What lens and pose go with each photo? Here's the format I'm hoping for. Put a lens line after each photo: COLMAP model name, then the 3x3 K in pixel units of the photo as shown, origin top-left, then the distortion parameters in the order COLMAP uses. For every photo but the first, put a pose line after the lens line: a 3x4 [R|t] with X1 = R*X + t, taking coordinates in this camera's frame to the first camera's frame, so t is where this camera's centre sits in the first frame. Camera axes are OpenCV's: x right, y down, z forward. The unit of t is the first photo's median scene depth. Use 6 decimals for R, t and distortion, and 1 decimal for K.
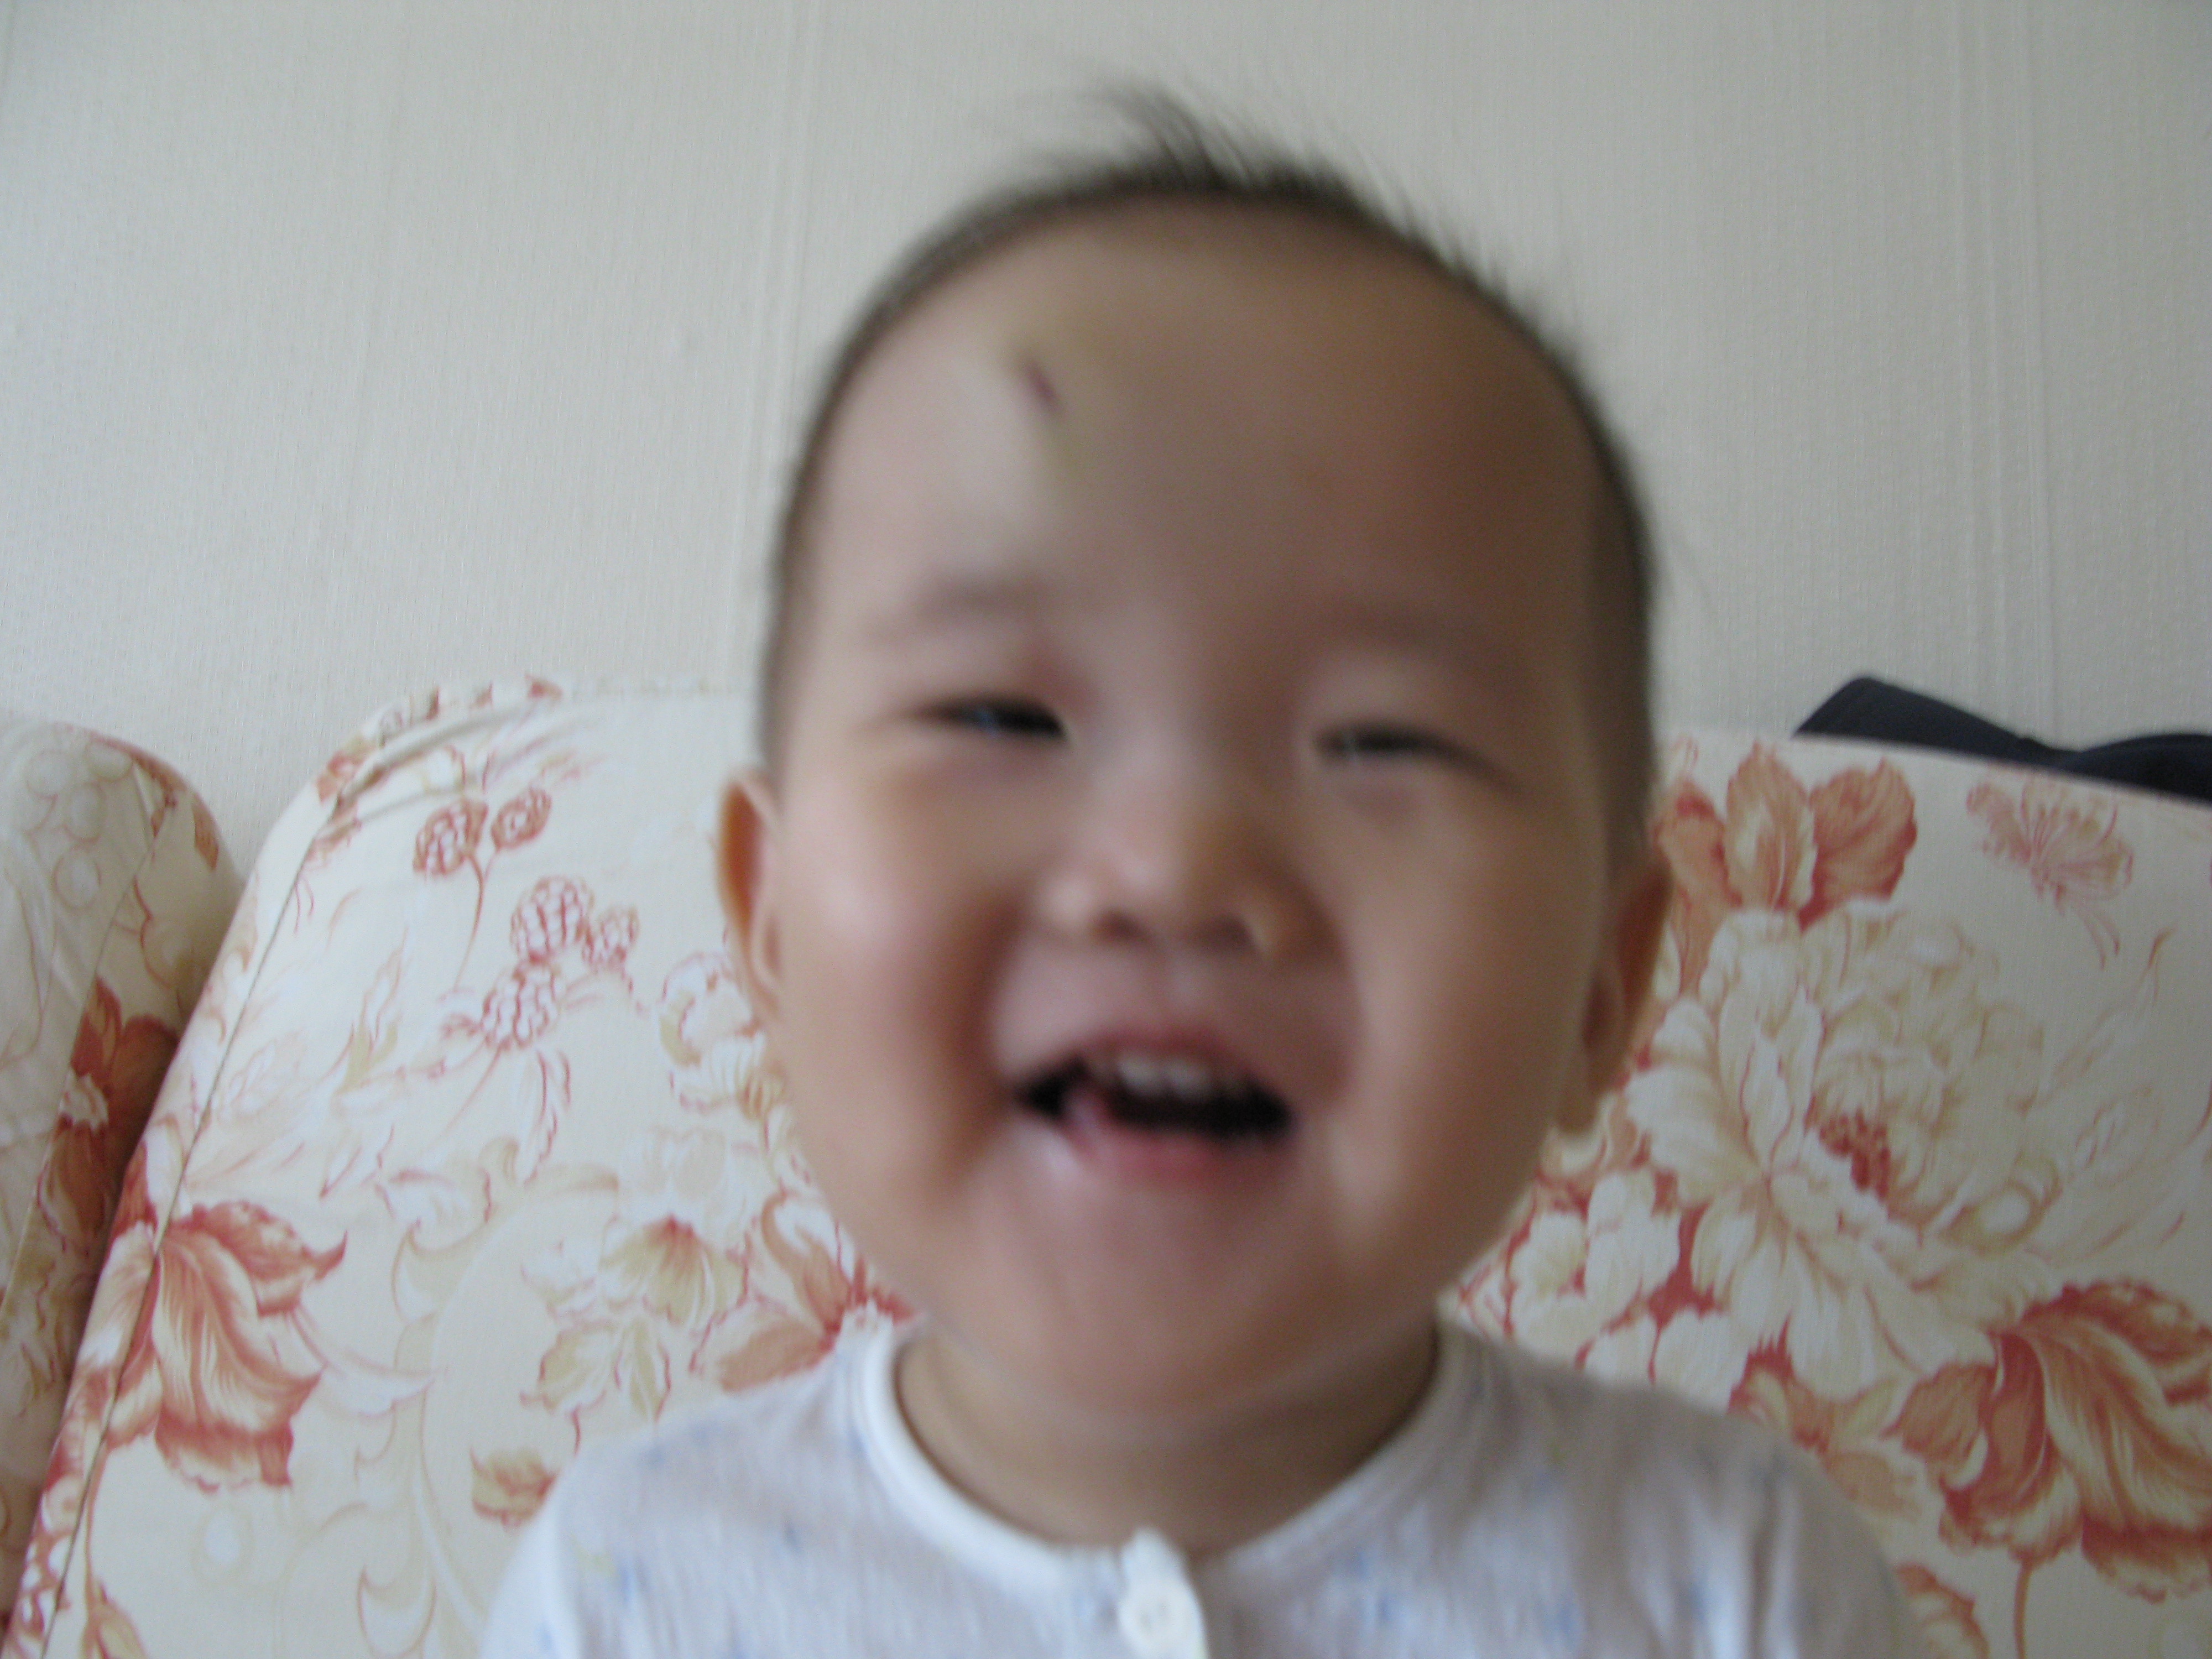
lens RADIAL K [[2201.7, 0, 1122.8], [0, 2201.7, 846.8], [0, 0, 1]] dist [-0.205471, 0.224084]
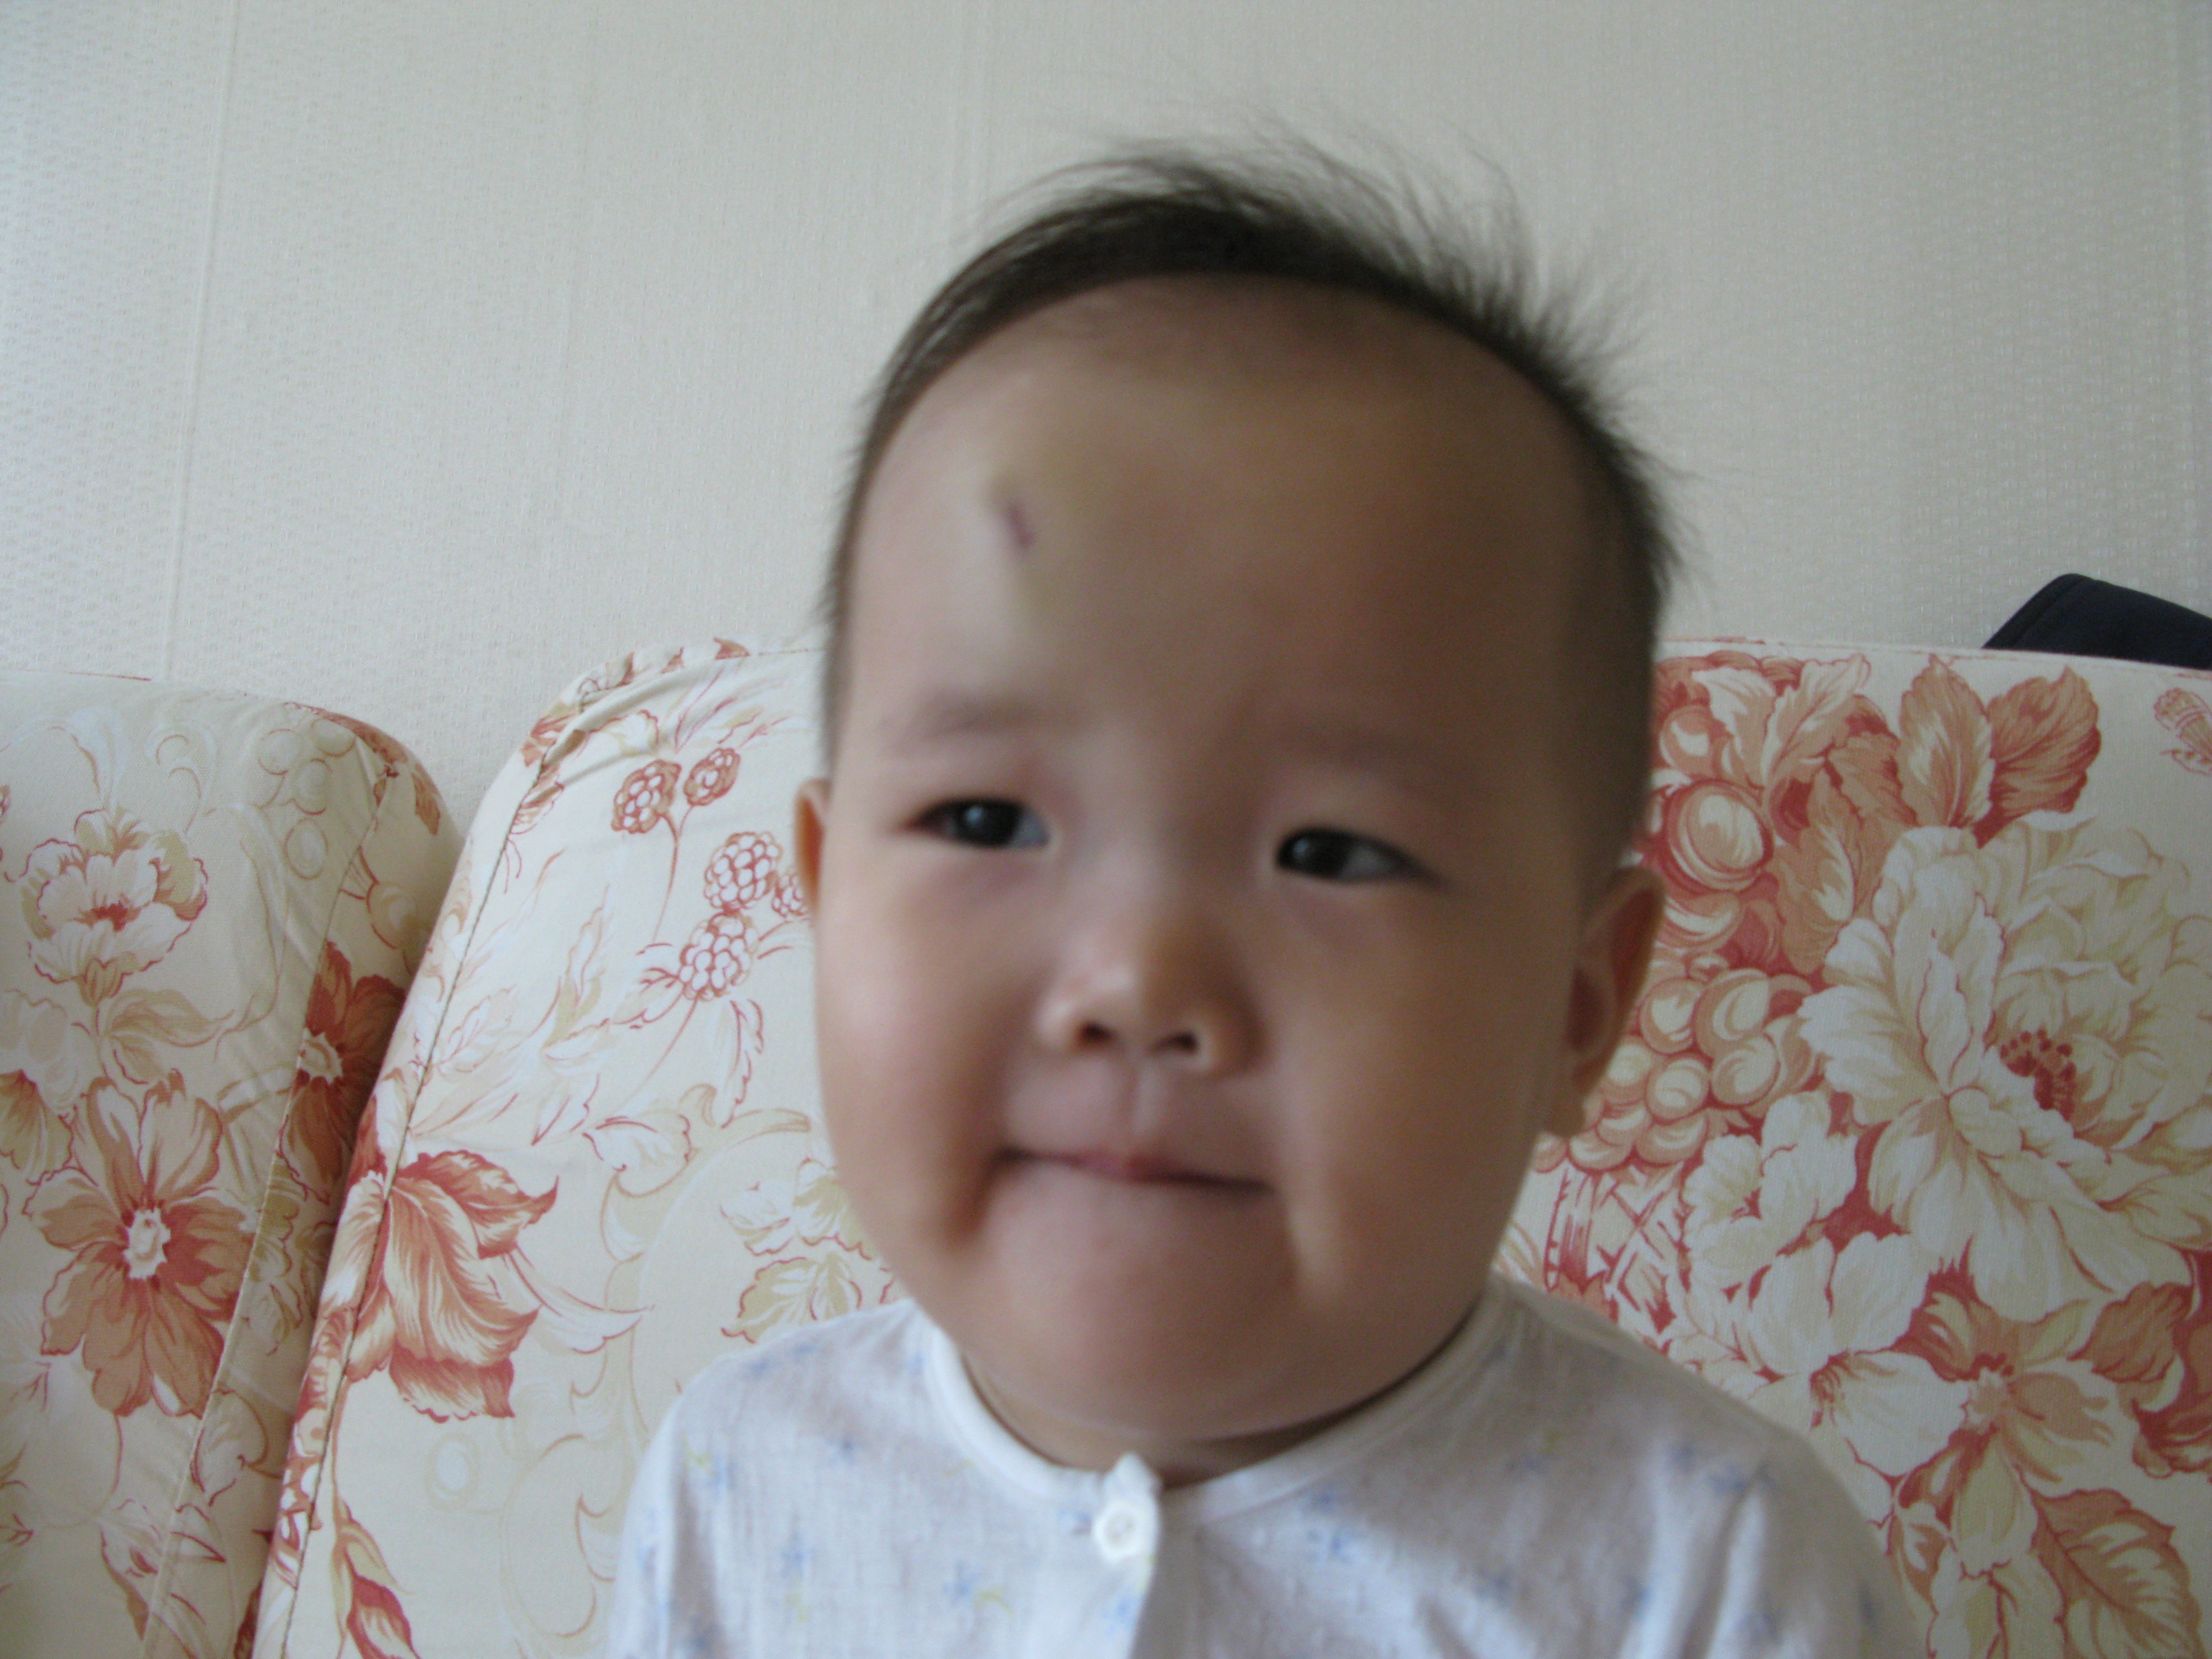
lens RADIAL K [[2201.7, 0, 1122.8], [0, 2201.7, 846.8], [0, 0, 1]] dist [-0.205471, 0.224084]
pose [[0.991655, -0.030534, -0.125254, 0.049268], [0.033989, 0.999096, 0.025540, 0.001091], [0.124361, -0.029584, 0.991796, -0.012617]]
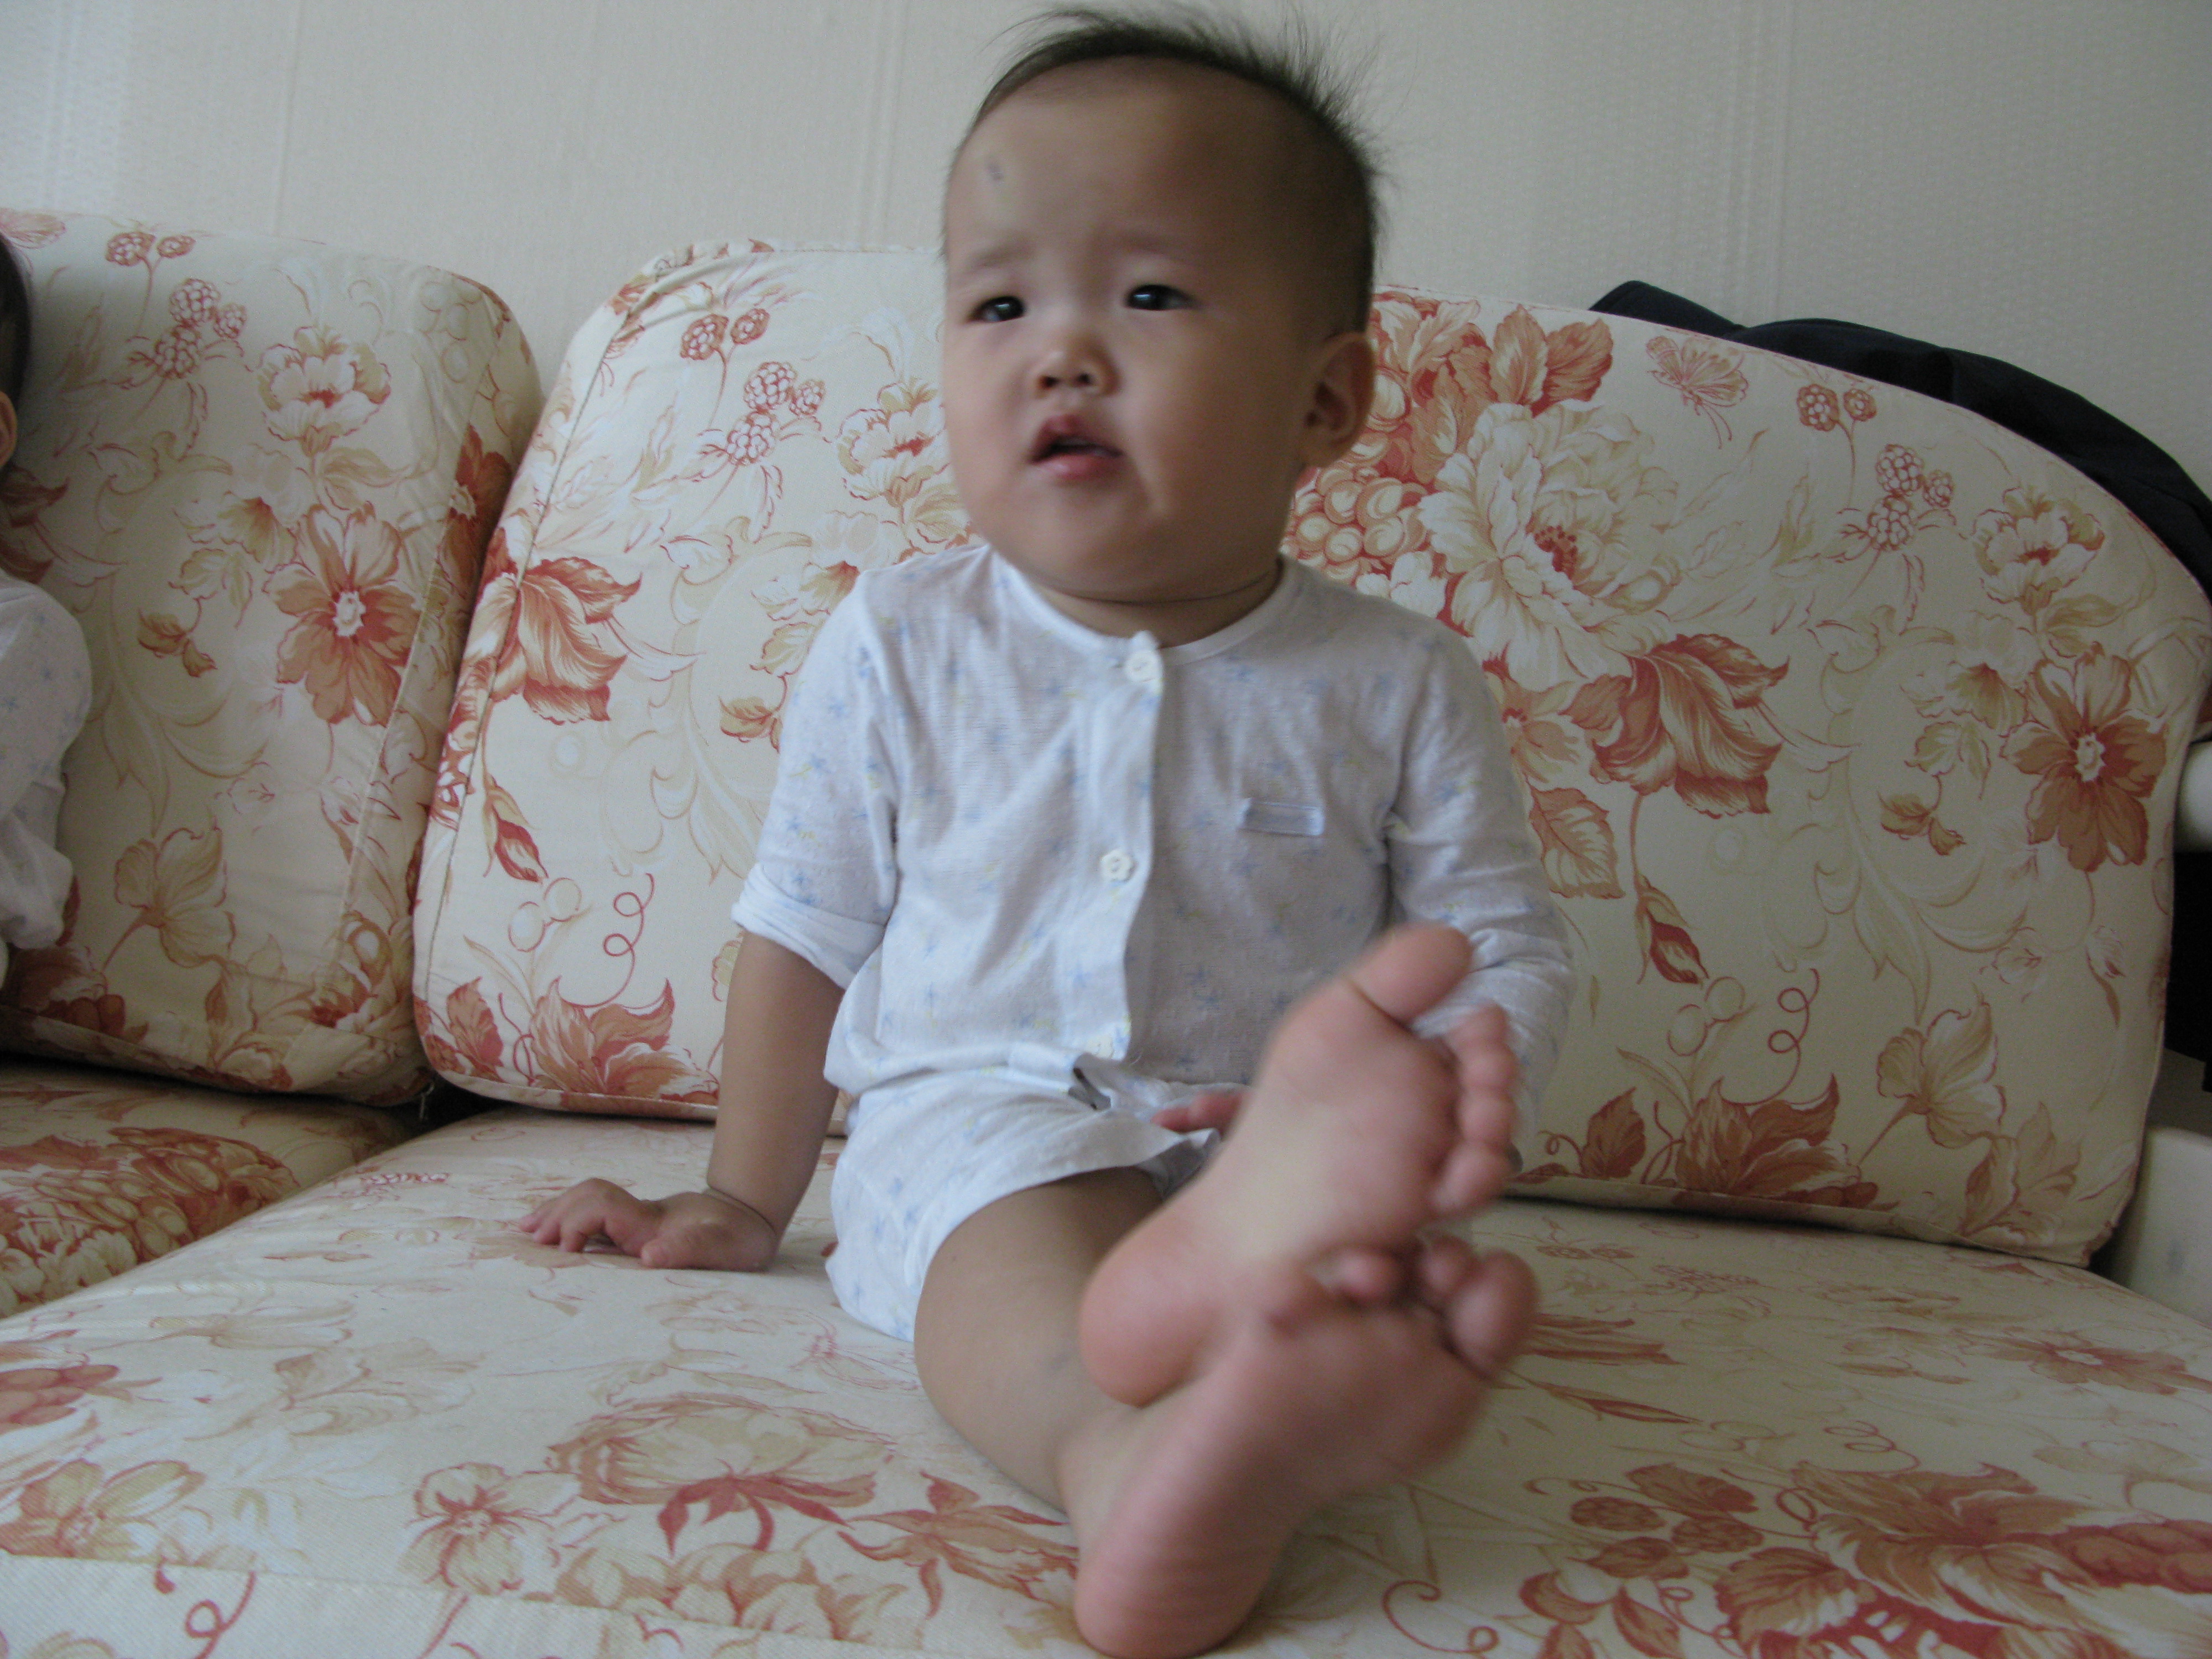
lens RADIAL K [[2215.5, 0, 1106.0], [0, 2215.5, 829.5], [0, 0, 1]] dist [-0.211279, 0.256387]
pose [[0.999275, 0.037379, -0.007296, 0.012801], [-0.035953, 0.989074, 0.142971, 0.121108], [0.012561, -0.142604, 0.989700, -0.679850]]
